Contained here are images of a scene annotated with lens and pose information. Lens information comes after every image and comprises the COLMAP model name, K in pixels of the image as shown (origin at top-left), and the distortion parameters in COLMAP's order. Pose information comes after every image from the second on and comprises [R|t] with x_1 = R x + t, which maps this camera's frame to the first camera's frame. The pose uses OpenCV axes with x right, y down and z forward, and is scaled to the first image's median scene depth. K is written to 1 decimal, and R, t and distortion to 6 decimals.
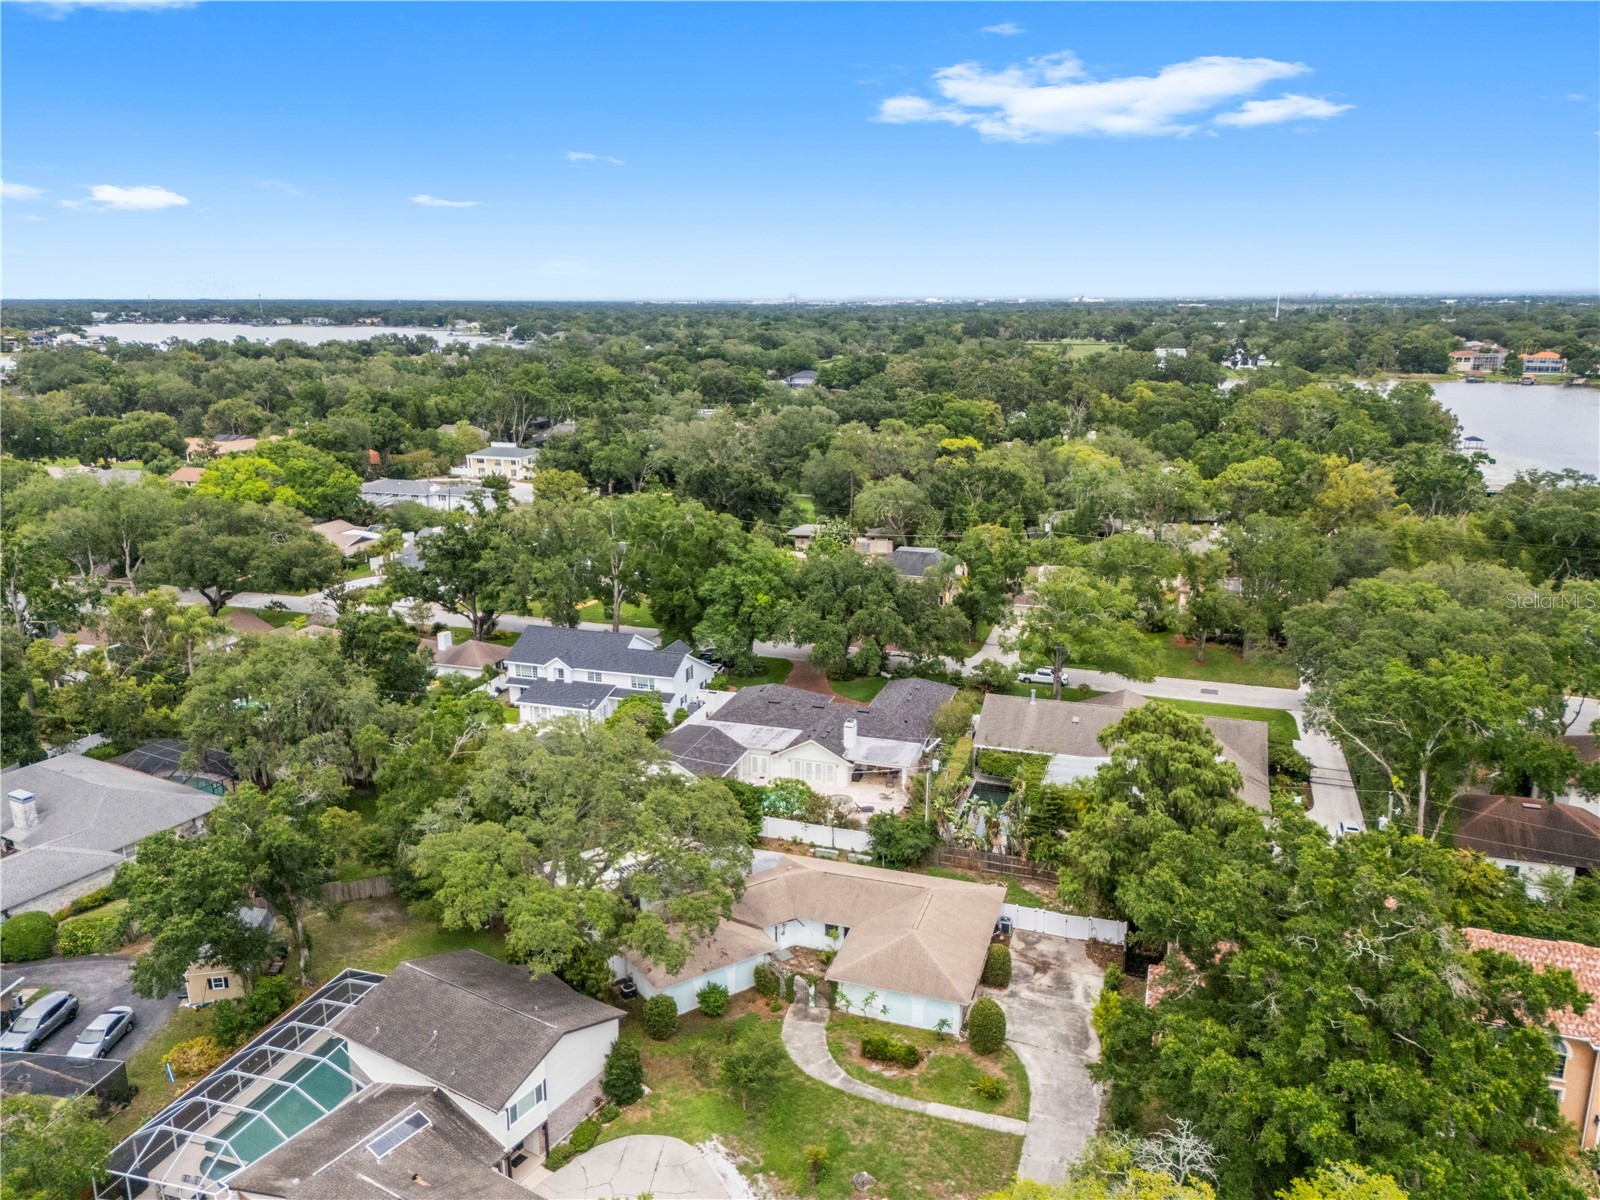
lens RADIAL K [[1174.8, 0, 803.8], [0, 1174.8, 610.4], [0, 0, 1]] dist [0.062944, -0.051813]
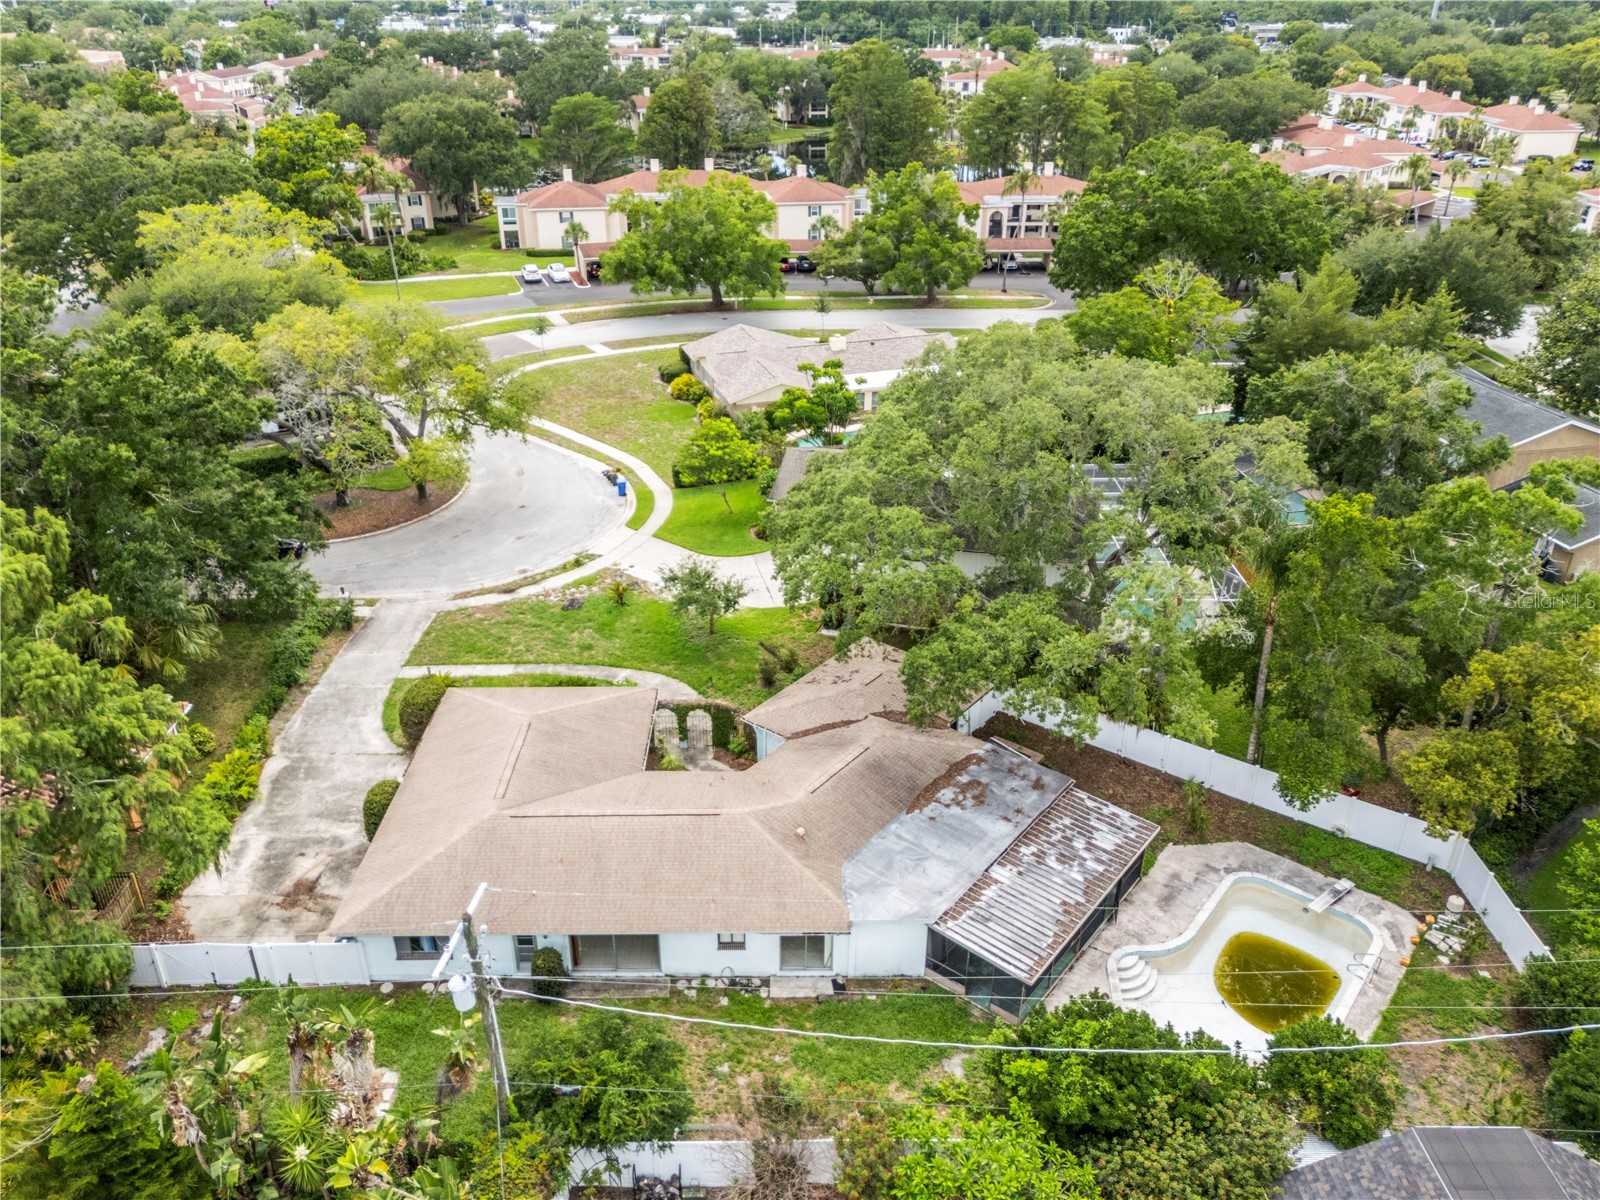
lens RADIAL K [[1174.8, 0, 804.3], [0, 1174.8, 601.4], [0, 0, 1]] dist [0.062944, -0.051813]
pose [[-0.947340, 0.147715, -0.284126, 0.093011], [-0.082564, 0.744593, 0.662393, -0.144245], [0.309404, 0.650970, -0.693187, 1.086388]]
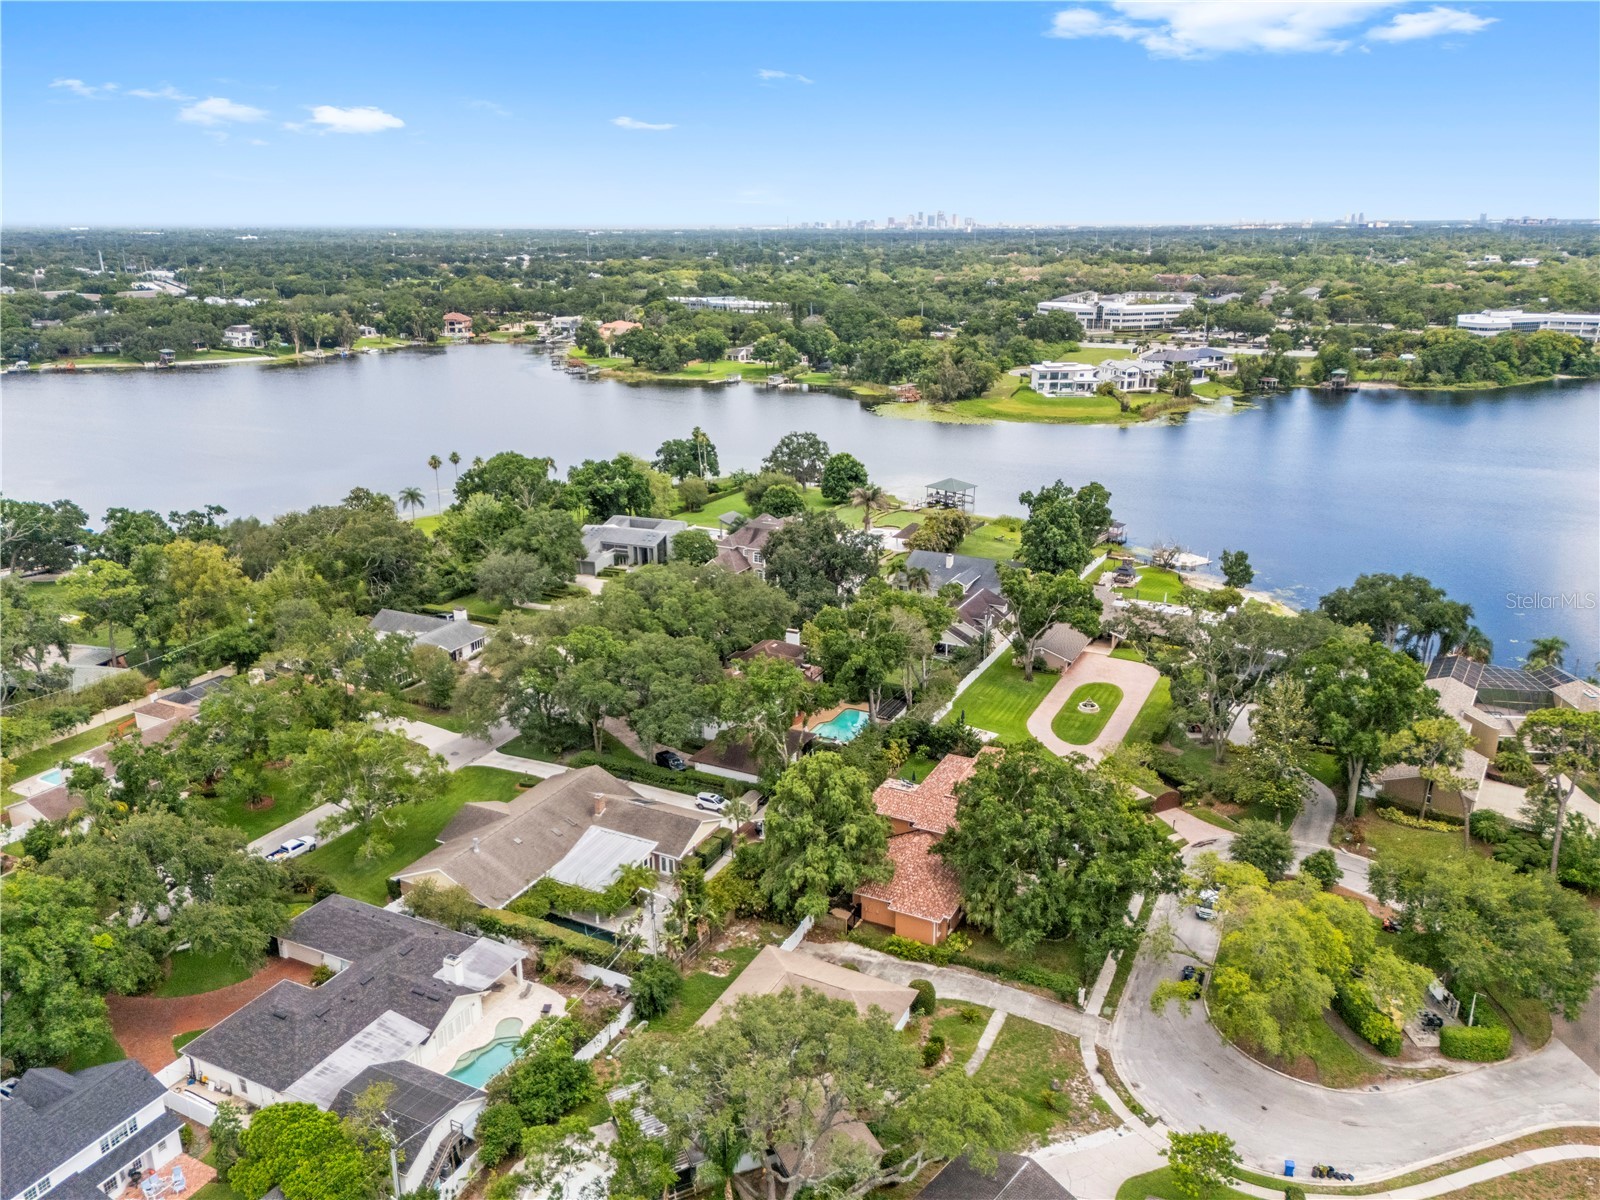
lens RADIAL K [[1174.8, 0, 791.6], [0, 1174.8, 612.1], [0, 0, 1]] dist [0.062944, -0.051813]
pose [[0.161221, -0.308976, 0.937306, -0.775853], [0.261590, 0.929139, 0.261289, -0.364322], [-0.951619, 0.203065, 0.230622, 0.510869]]
